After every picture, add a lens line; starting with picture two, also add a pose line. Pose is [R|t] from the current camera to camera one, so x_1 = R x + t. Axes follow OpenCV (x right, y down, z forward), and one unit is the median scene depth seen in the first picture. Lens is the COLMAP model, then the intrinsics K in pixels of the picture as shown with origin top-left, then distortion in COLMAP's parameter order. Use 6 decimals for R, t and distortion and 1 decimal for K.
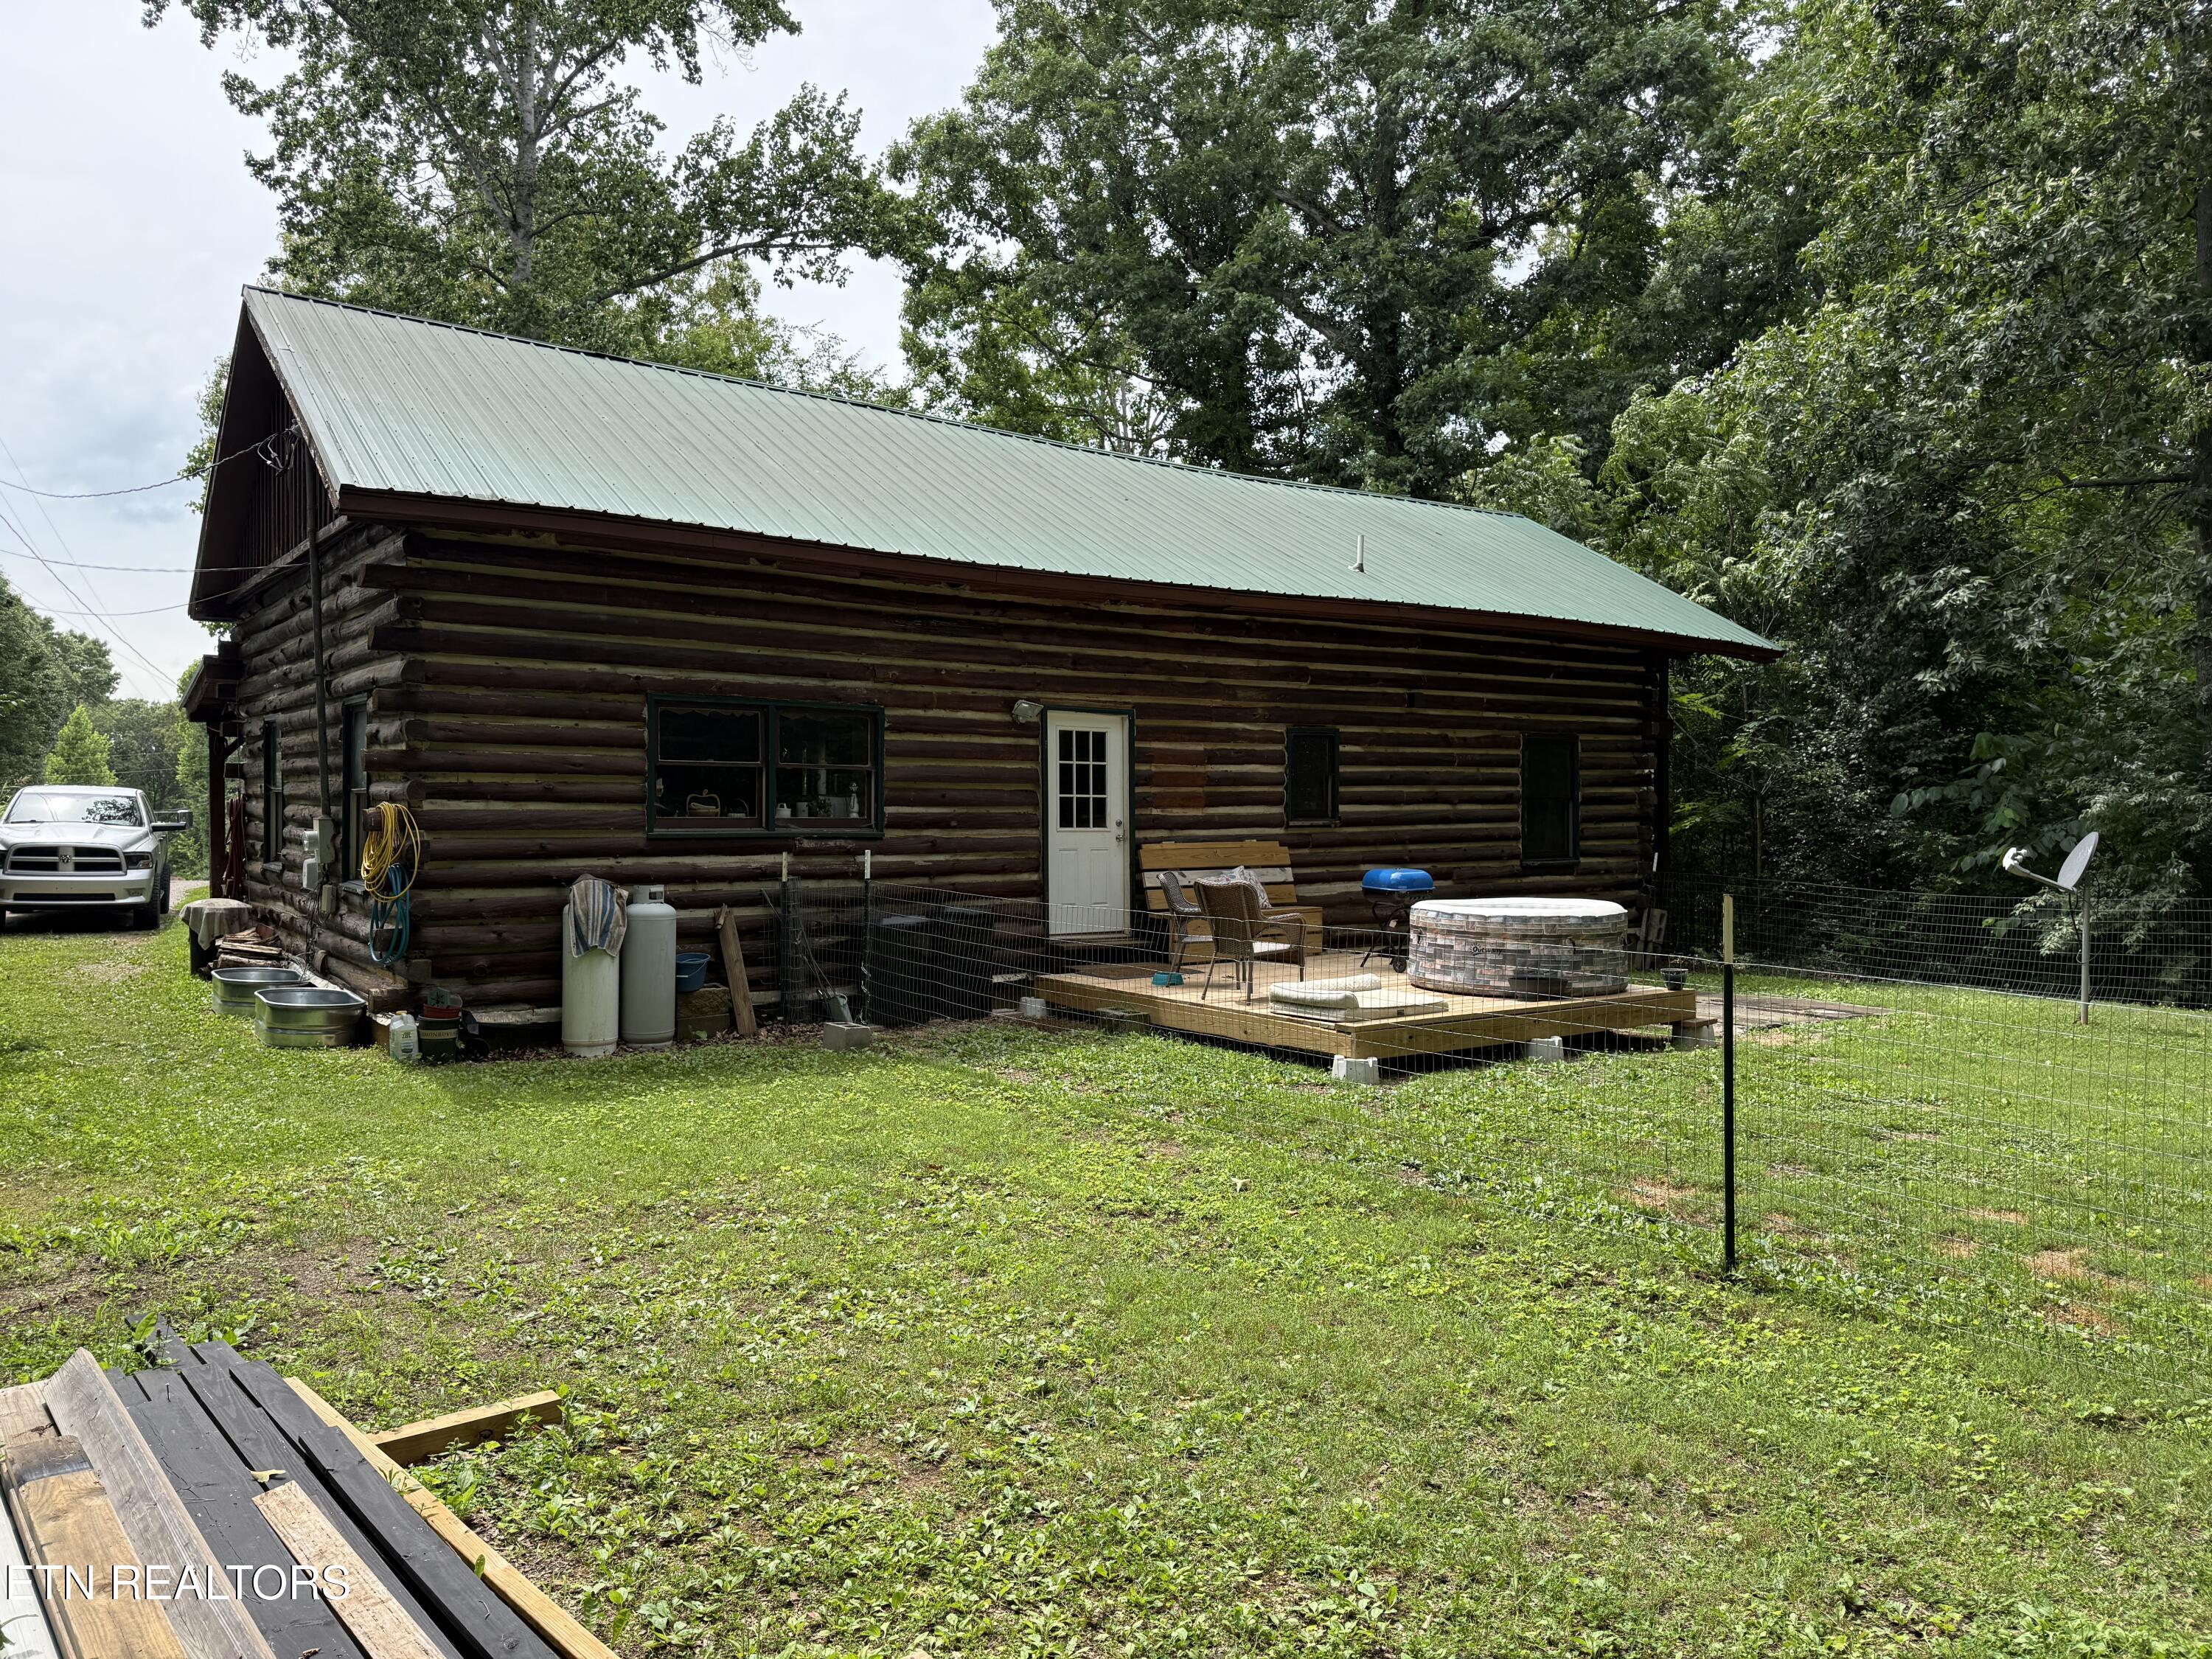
lens RADIAL K [[1525.0, 0, 1106.0], [0, 1525.0, 829.5], [0, 0, 1]] dist [0.141063, -0.210291]
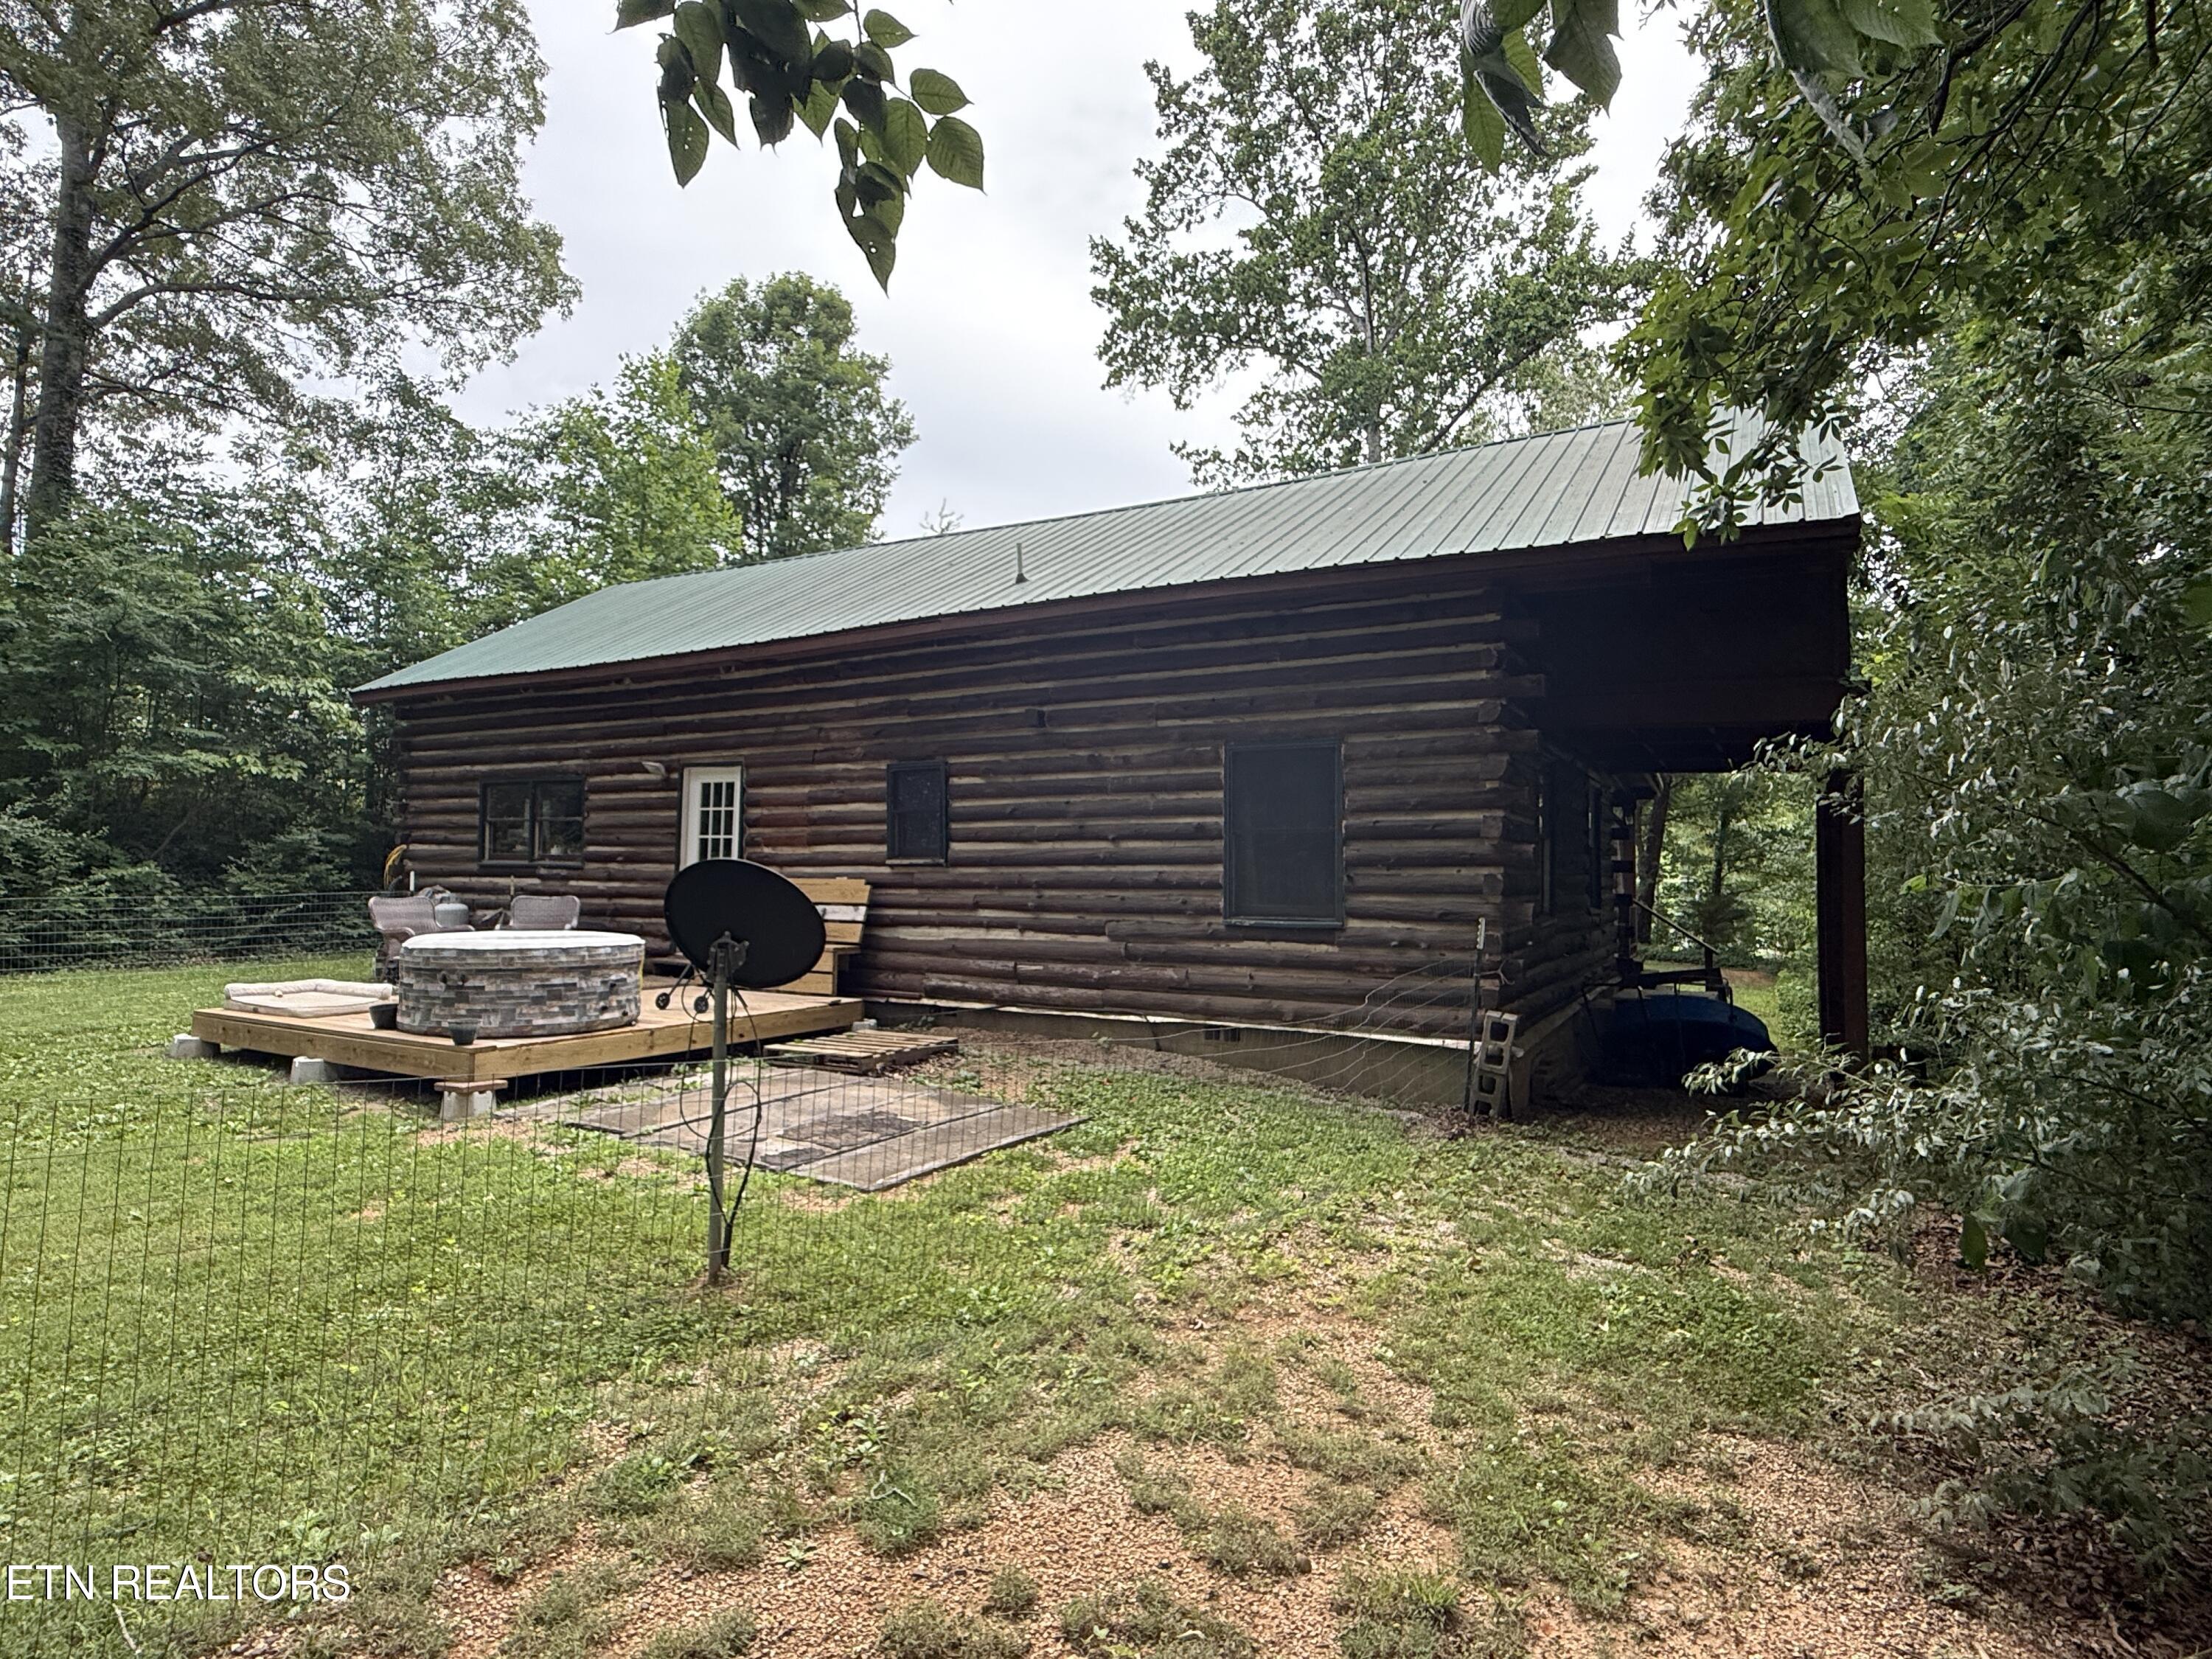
lens RADIAL K [[1141.5, 0, 1106.0], [0, 1141.5, 829.5], [0, 0, 1]] dist [0.002116, 0.000239]
pose [[0.423578, -0.033969, -0.905222, 0.908232], [-0.025916, 0.998433, -0.049593, 0.008305], [0.905489, 0.044466, 0.422034, 0.889654]]
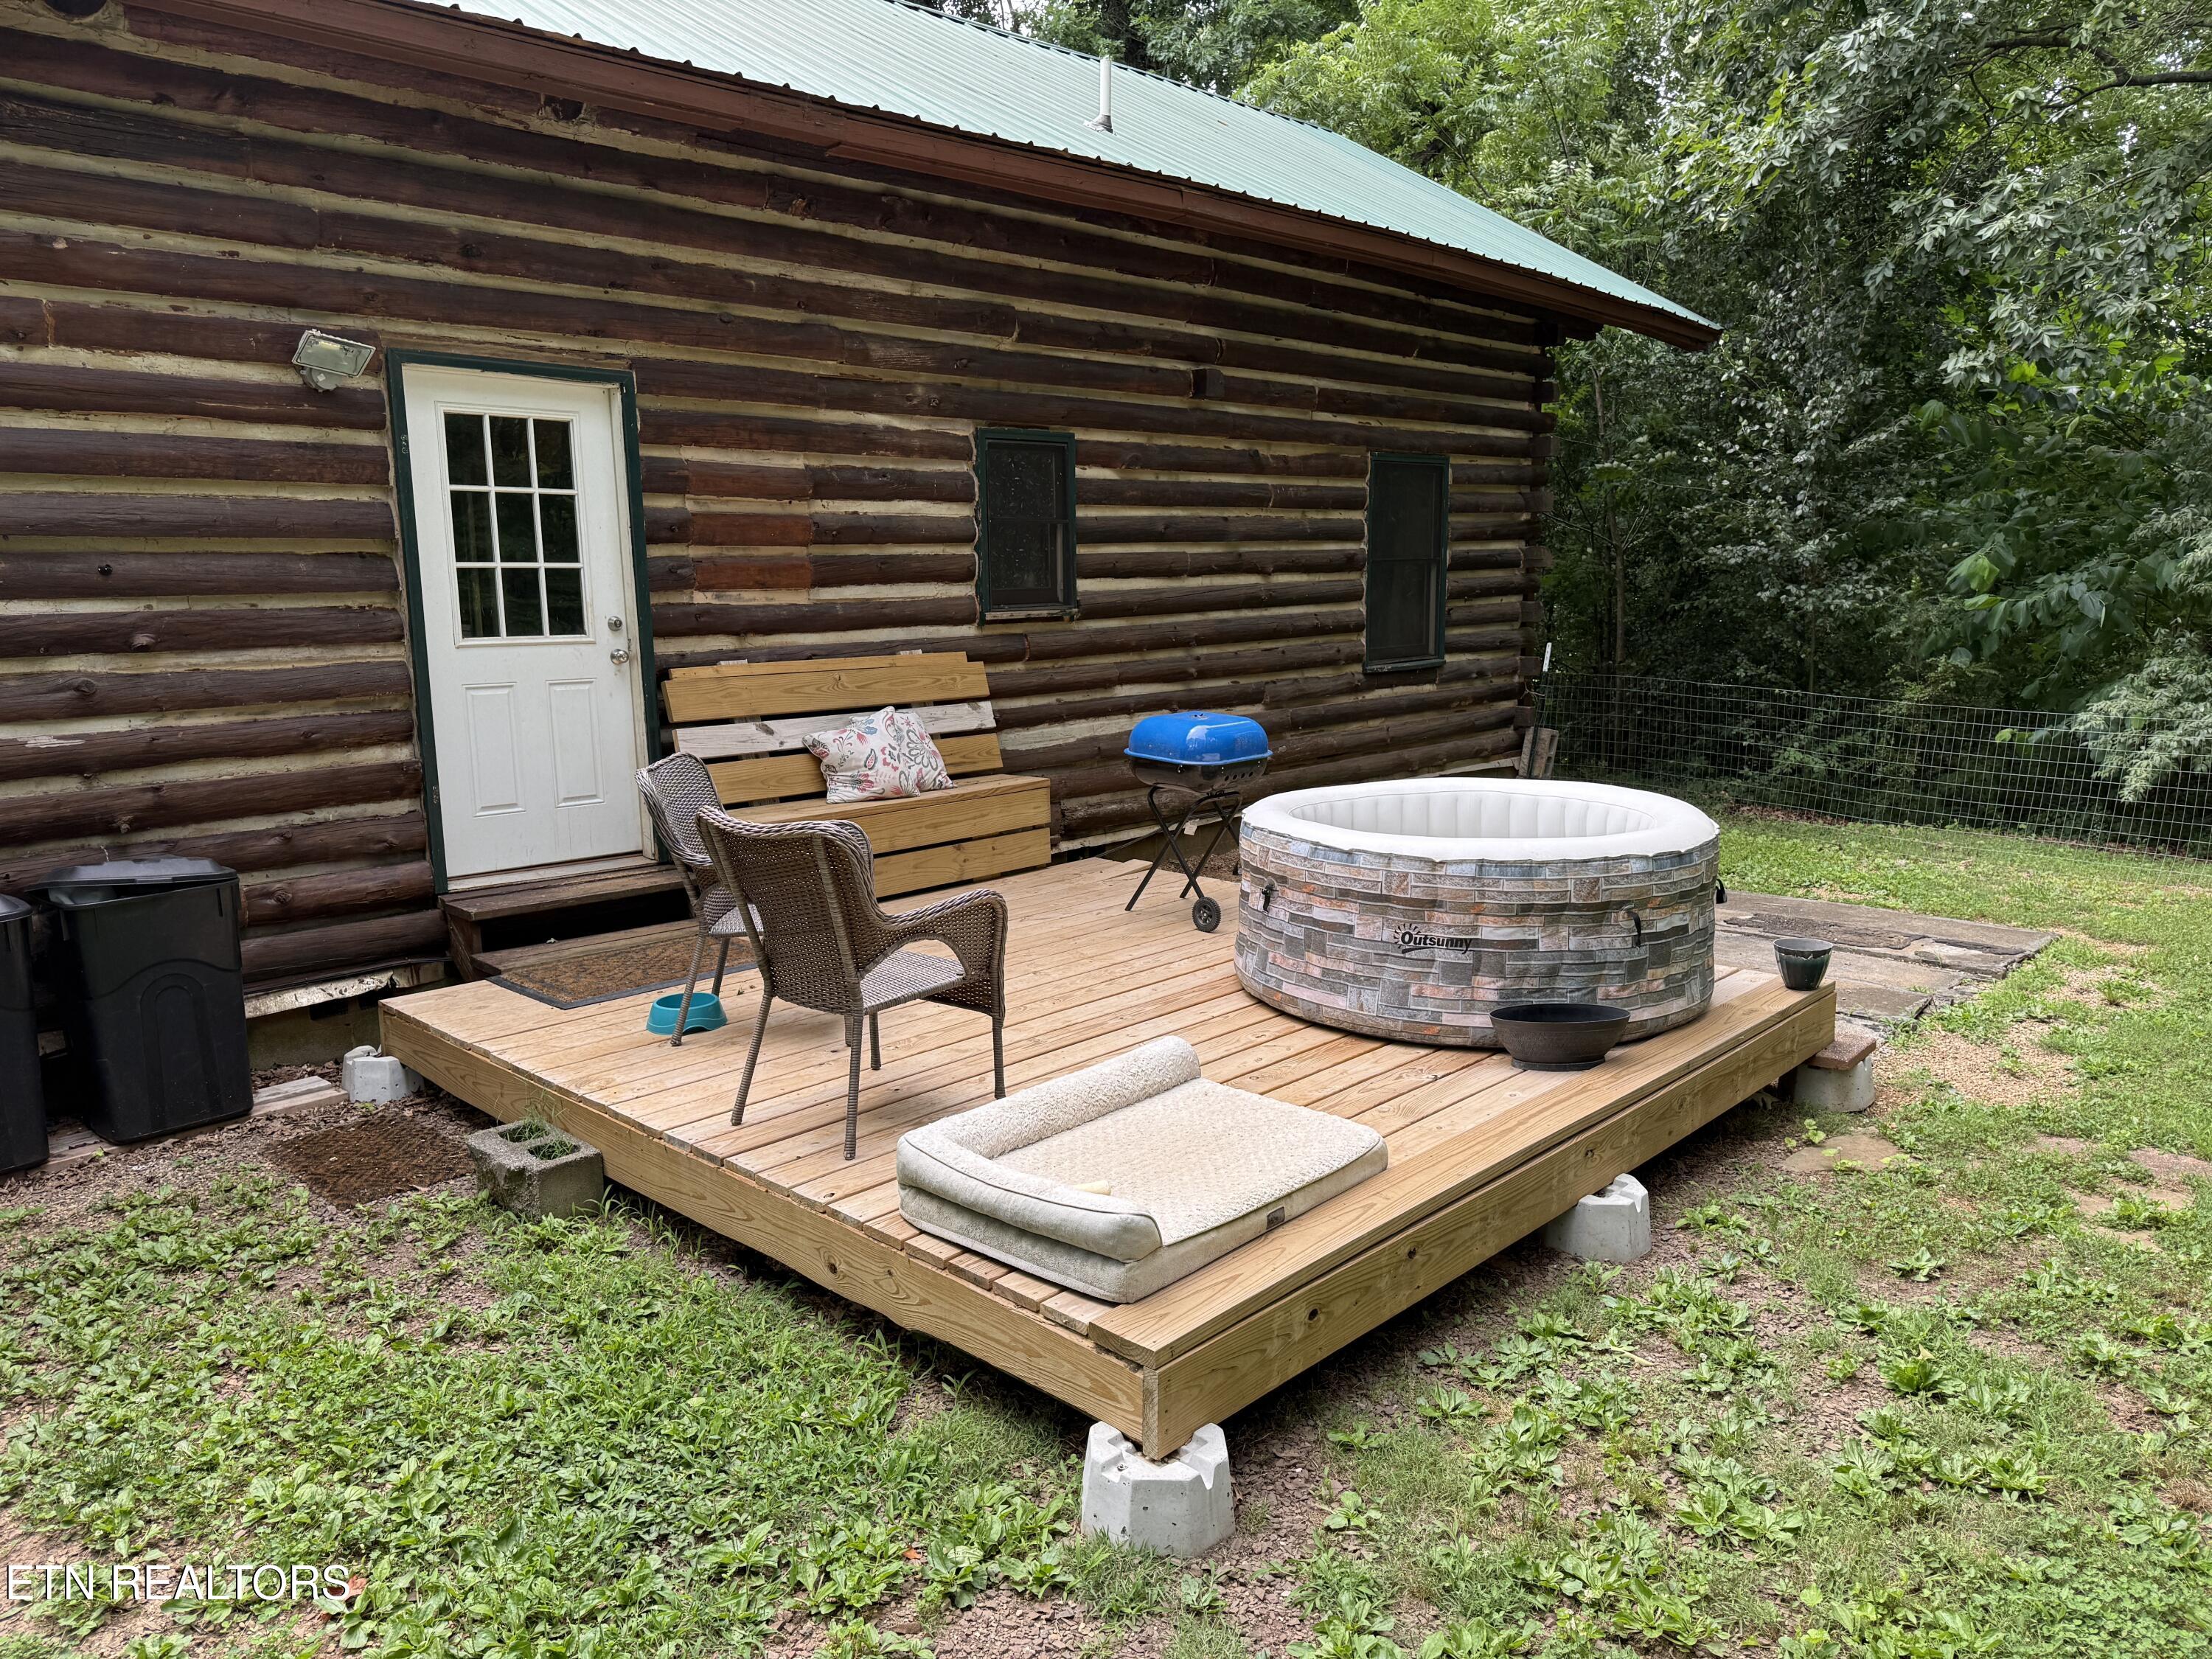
lens RADIAL K [[1525.0, 0, 1106.0], [0, 1525.0, 829.5], [0, 0, 1]] dist [0.141063, -0.210291]
pose [[0.984389, -0.037769, 0.171906, 0.072863], [0.010531, 0.987594, 0.156675, -0.014885], [-0.175691, -0.152419, 0.972574, 0.504808]]
